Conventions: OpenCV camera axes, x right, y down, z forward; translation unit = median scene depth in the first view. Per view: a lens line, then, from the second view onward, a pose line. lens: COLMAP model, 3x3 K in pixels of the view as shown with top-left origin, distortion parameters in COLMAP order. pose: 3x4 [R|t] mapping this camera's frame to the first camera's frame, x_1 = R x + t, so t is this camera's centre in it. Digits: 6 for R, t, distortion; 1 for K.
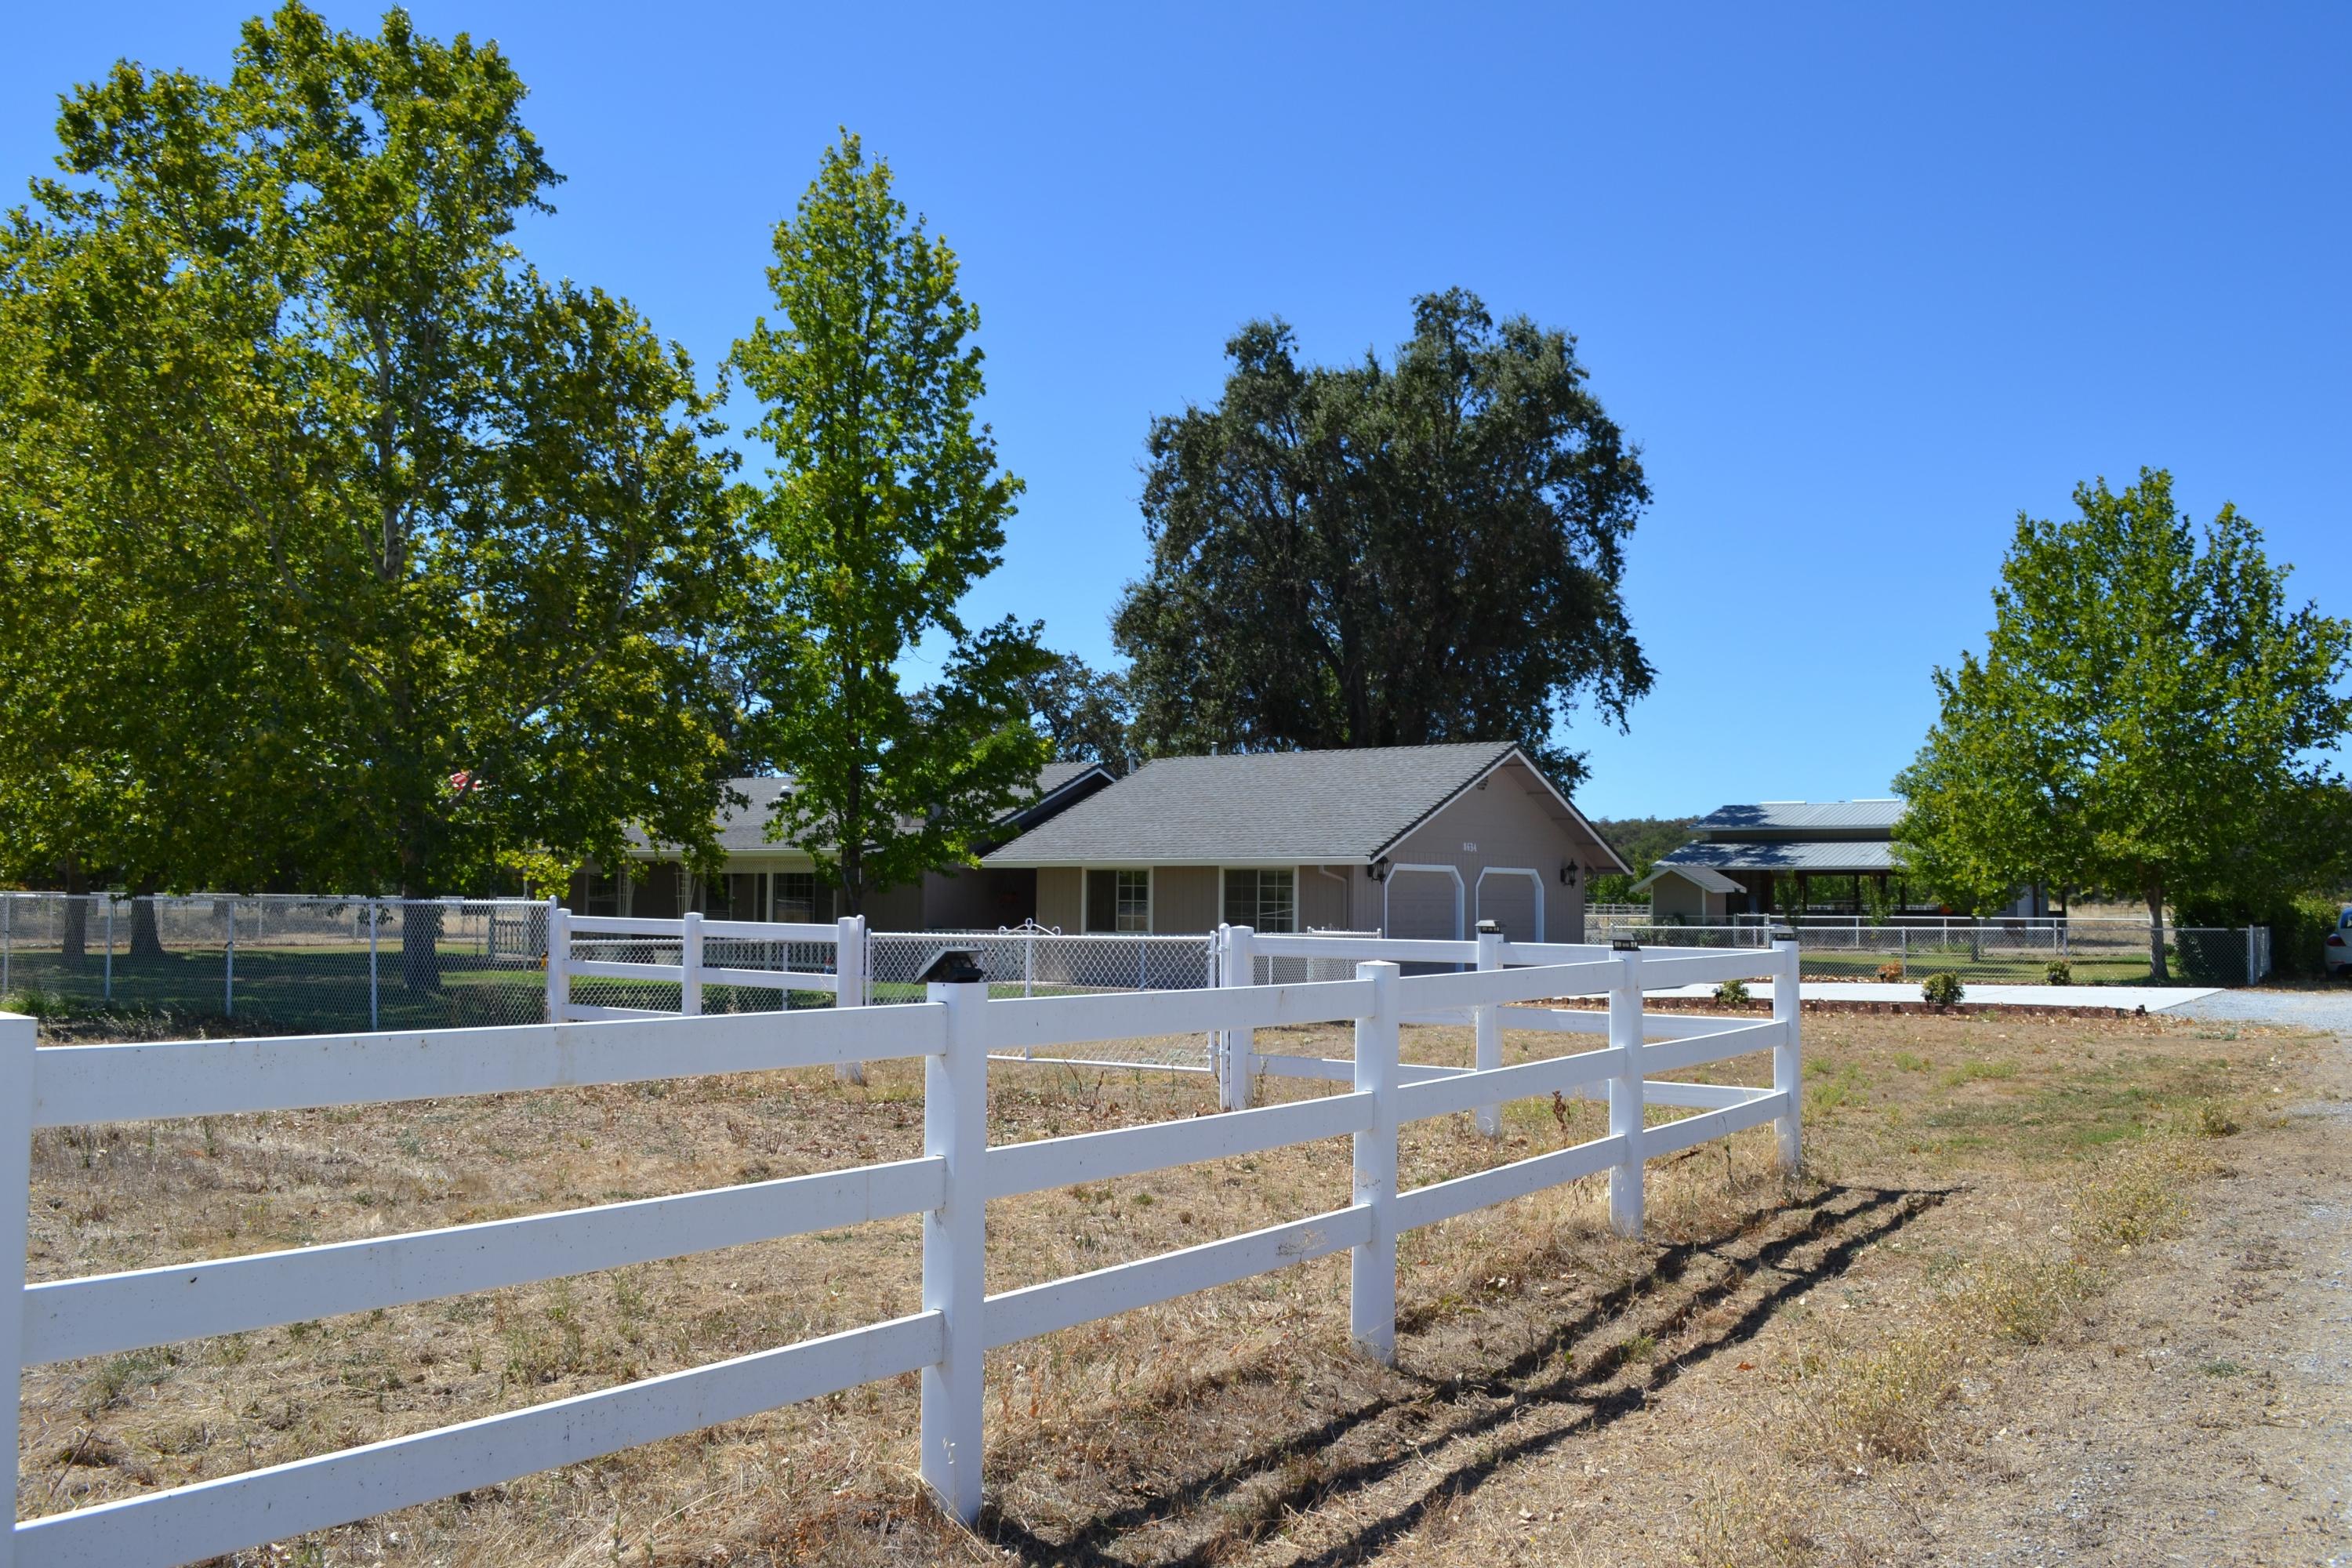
lens RADIAL K [[1840.7, 0, 1177.7], [0, 1840.7, 776.6], [0, 0, 1]] dist [-0.073195, -0.028062]
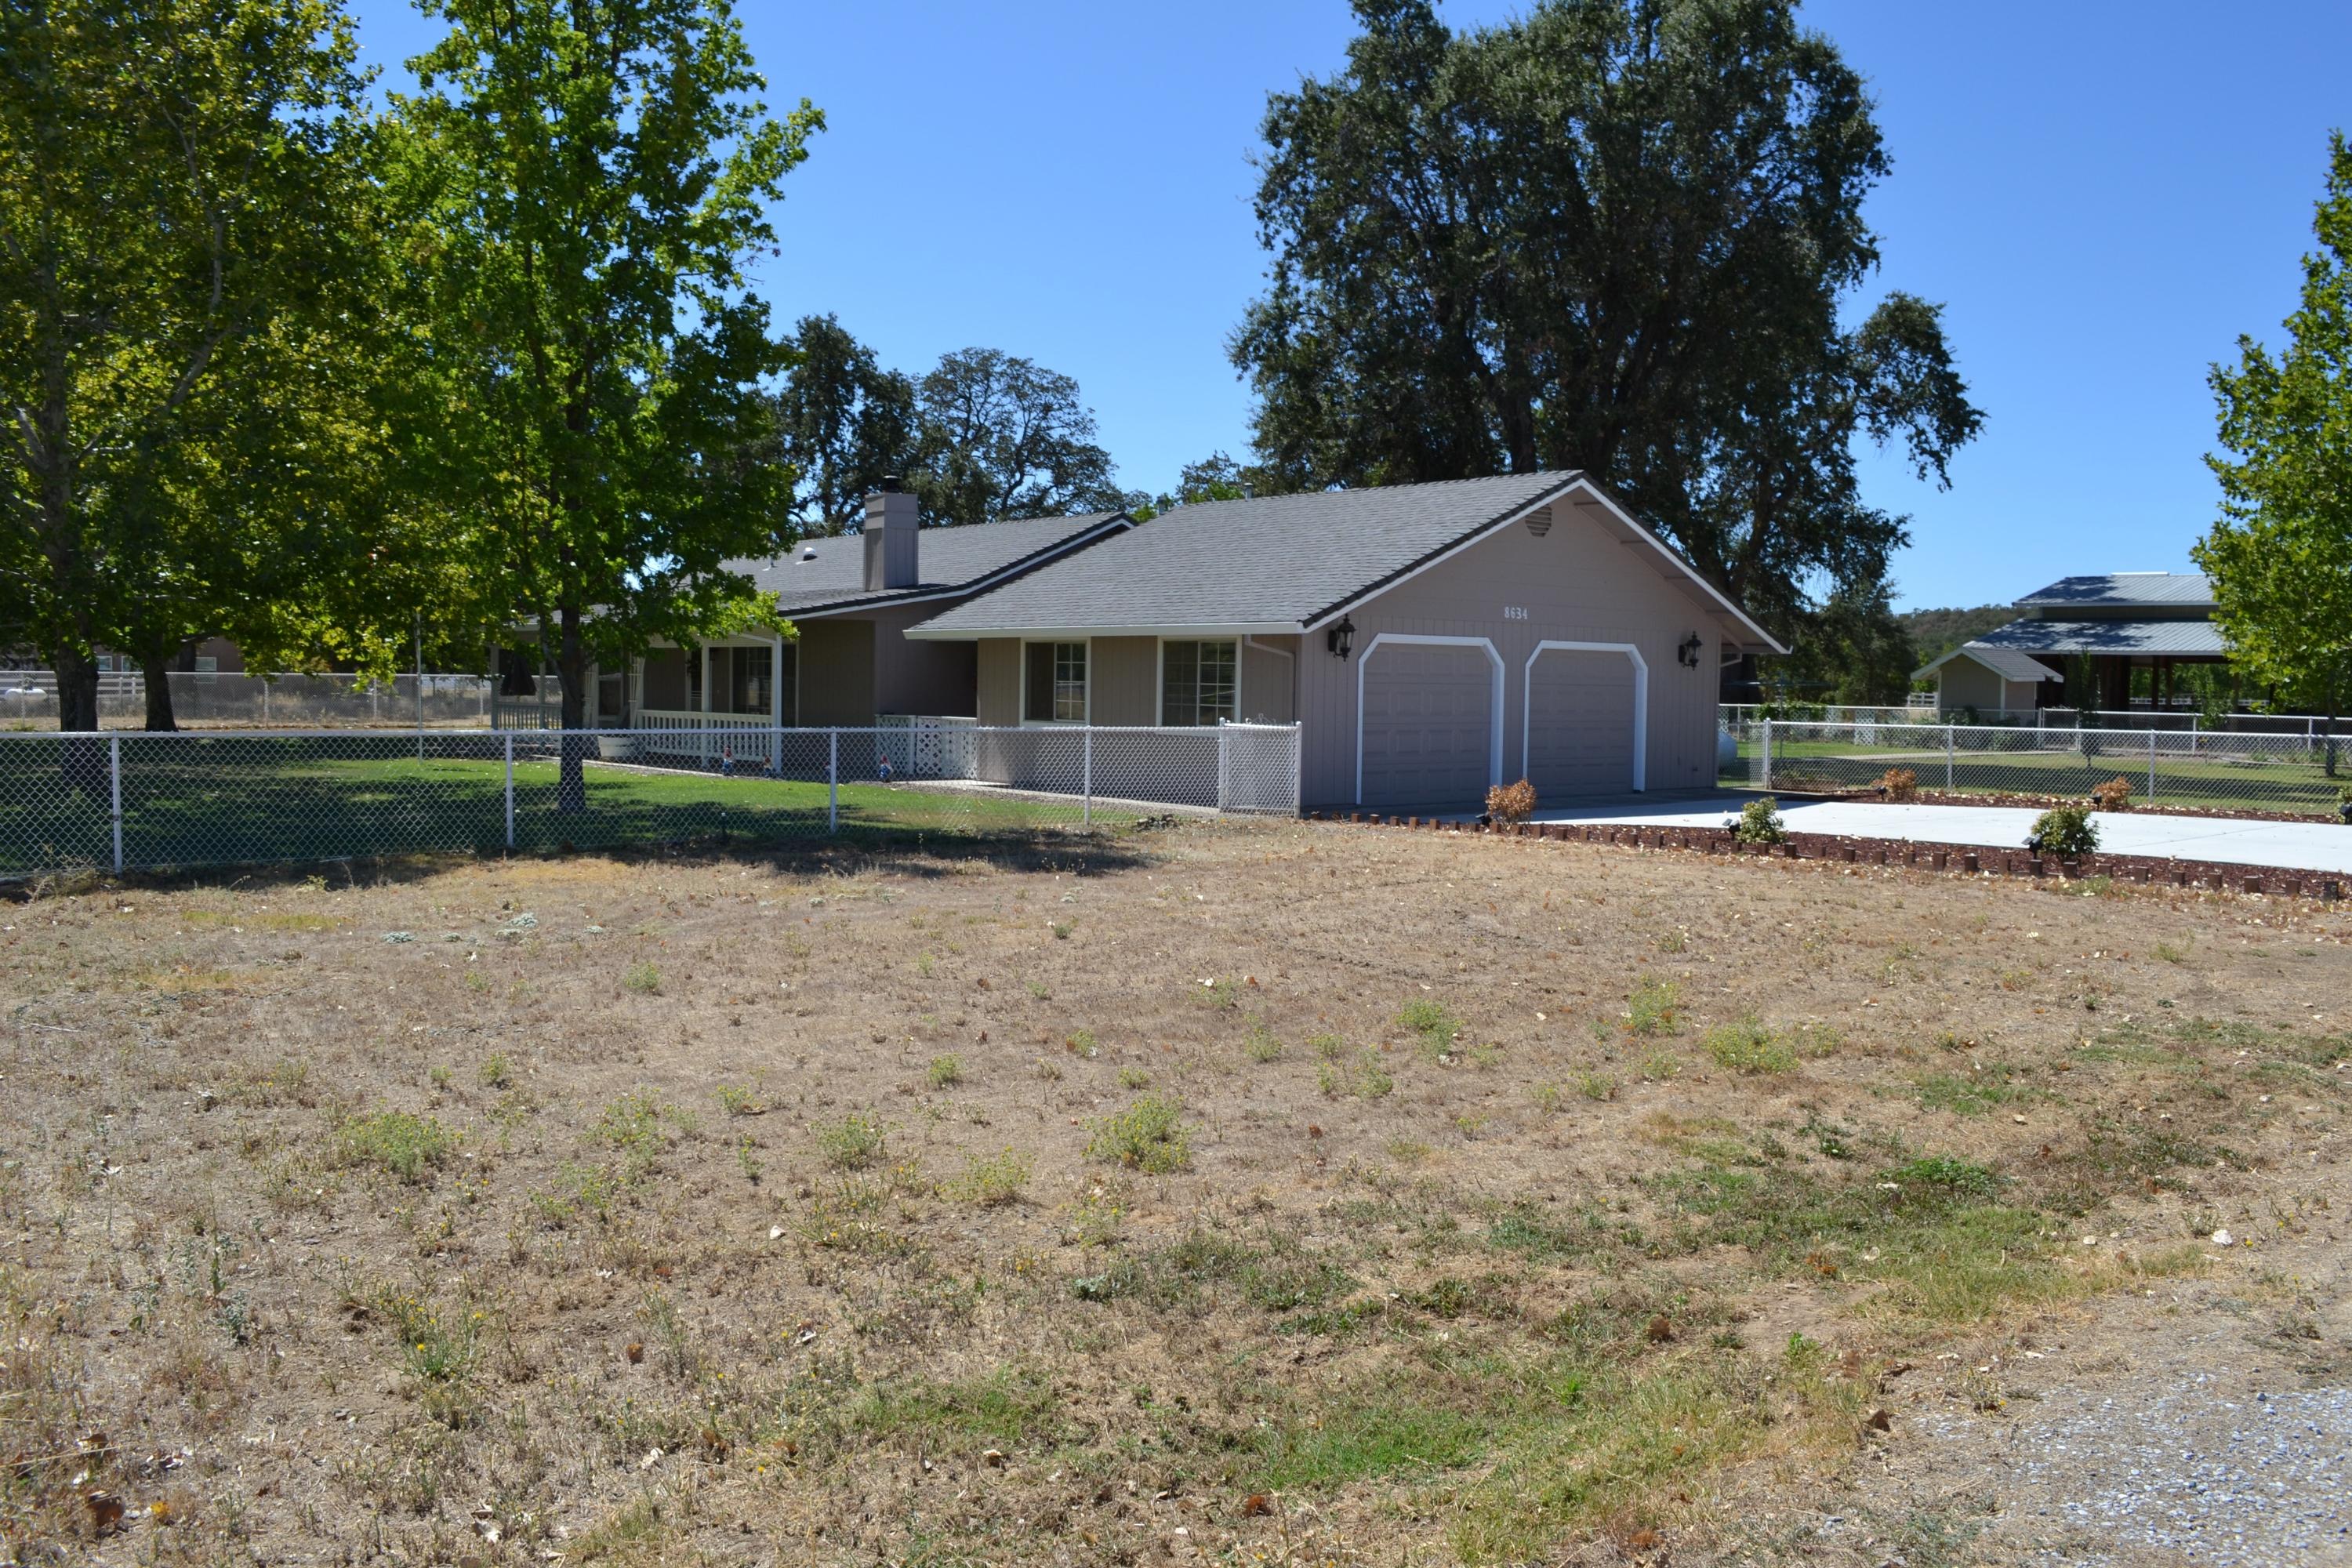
lens RADIAL K [[1840.7, 0, 1170.0], [0, 1840.7, 786.0], [0, 0, 1]] dist [-0.073195, -0.028062]
pose [[0.975006, 0.020647, -0.221218, 0.131411], [0.006752, 0.992459, 0.122390, 0.010929], [0.222077, -0.120825, 0.967514, 0.163314]]
